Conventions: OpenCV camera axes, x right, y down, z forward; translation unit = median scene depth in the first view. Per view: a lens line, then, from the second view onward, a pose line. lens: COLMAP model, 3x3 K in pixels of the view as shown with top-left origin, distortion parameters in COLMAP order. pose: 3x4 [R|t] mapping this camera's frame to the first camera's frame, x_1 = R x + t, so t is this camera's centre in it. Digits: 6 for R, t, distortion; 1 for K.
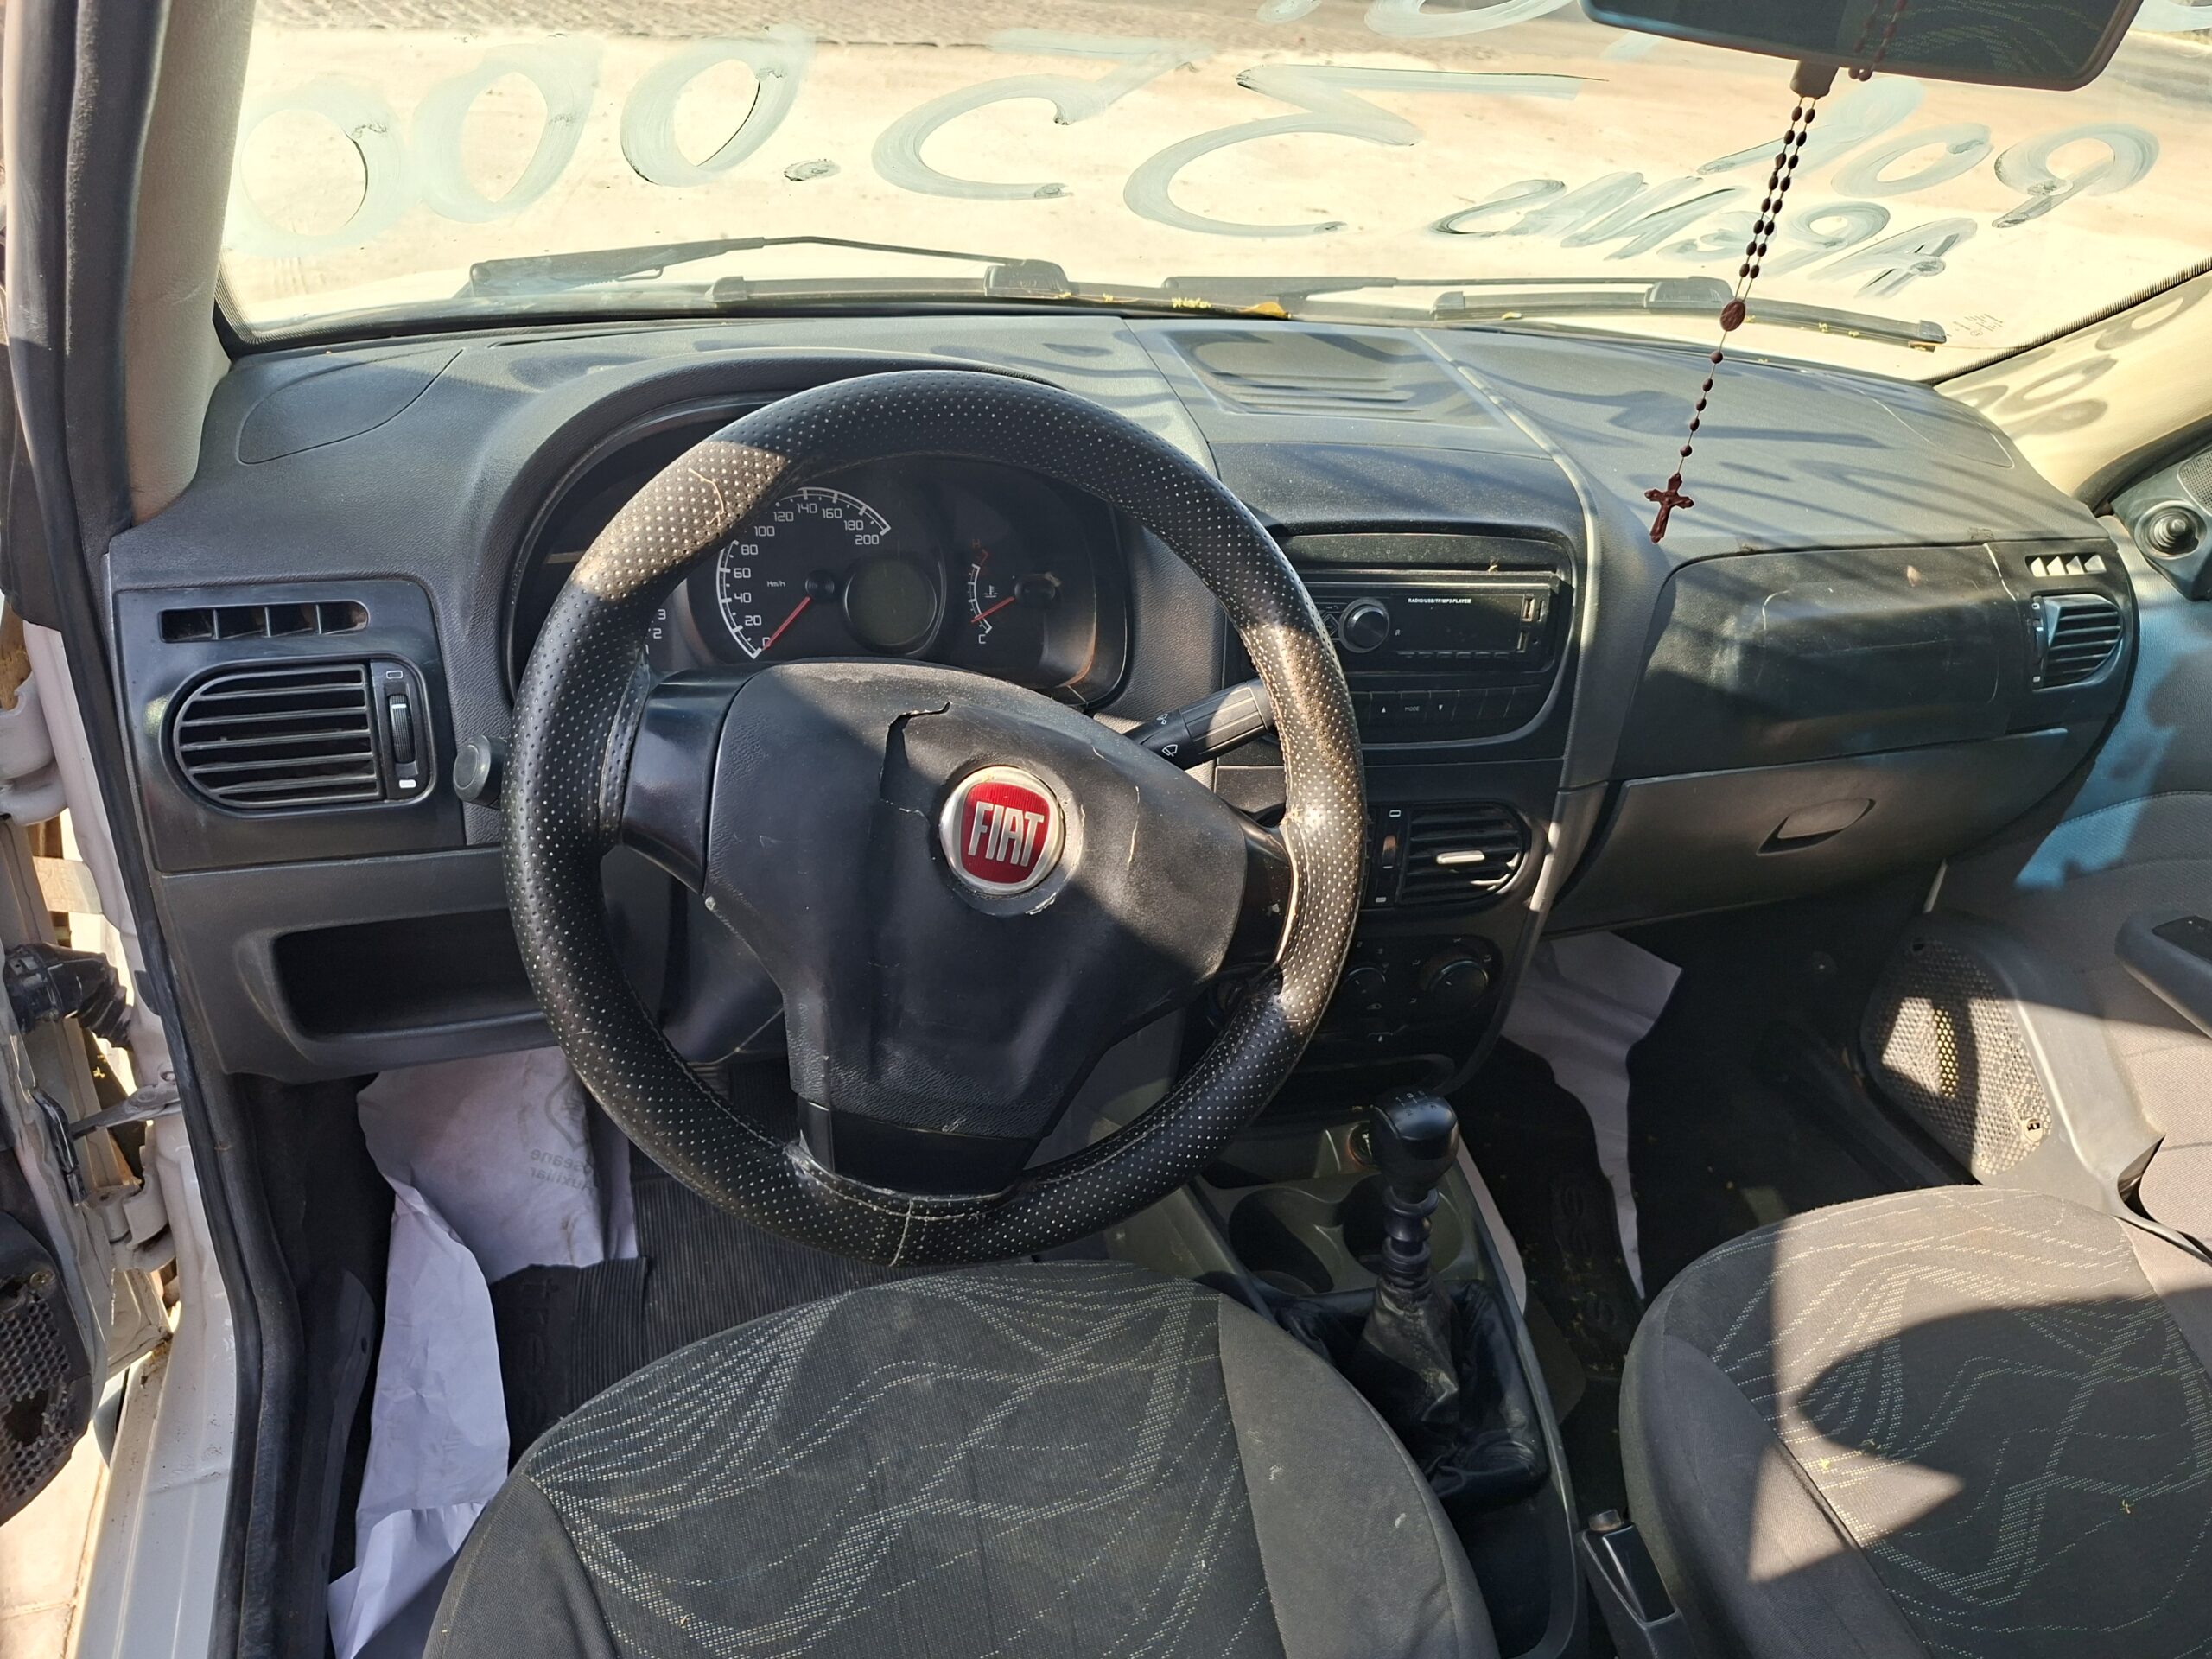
lens RADIAL K [[1553.1, 0, 1133.8], [0, 1553.1, 851.3], [0, 0, 1]] dist [0.054878, -0.050687]
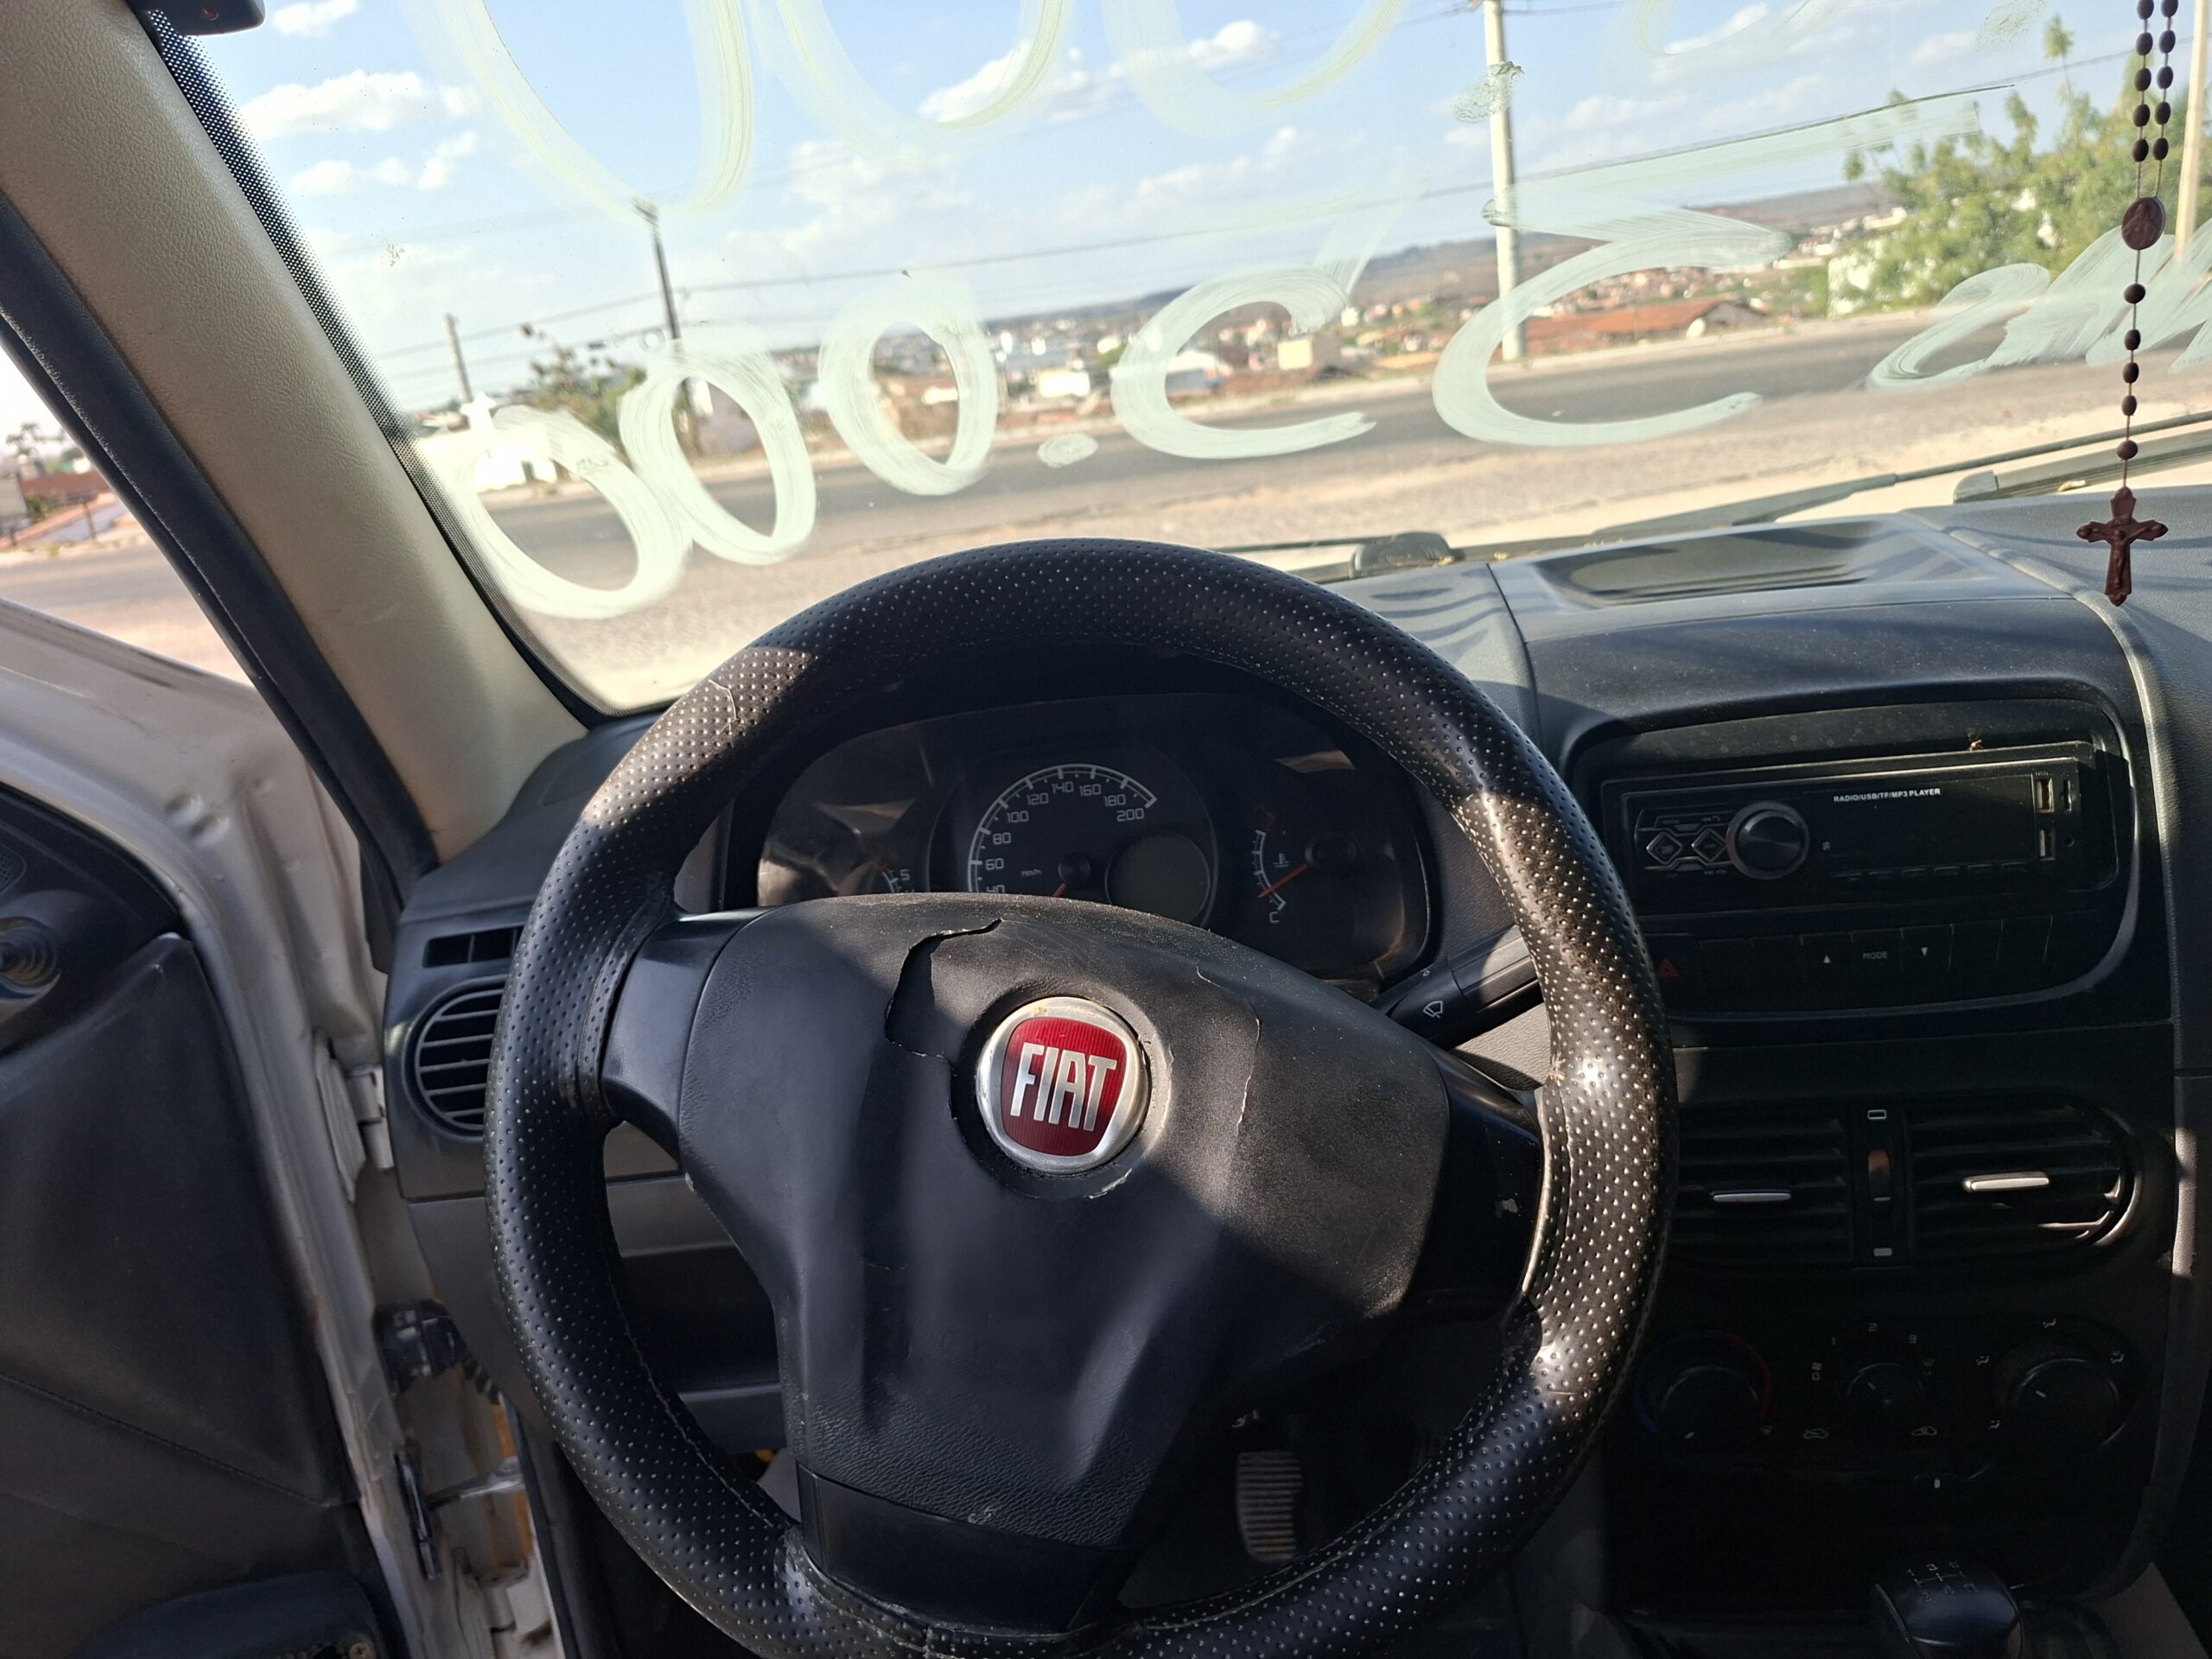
lens RADIAL K [[1553.1, 0, 1111.3], [0, 1553.1, 858.6], [0, 0, 1]] dist [0.054878, -0.050687]
pose [[0.890922, -0.118510, -0.438422, 0.182803], [-0.007102, 0.961600, -0.274362, 0.057717], [0.454102, 0.247549, 0.855869, 0.236976]]
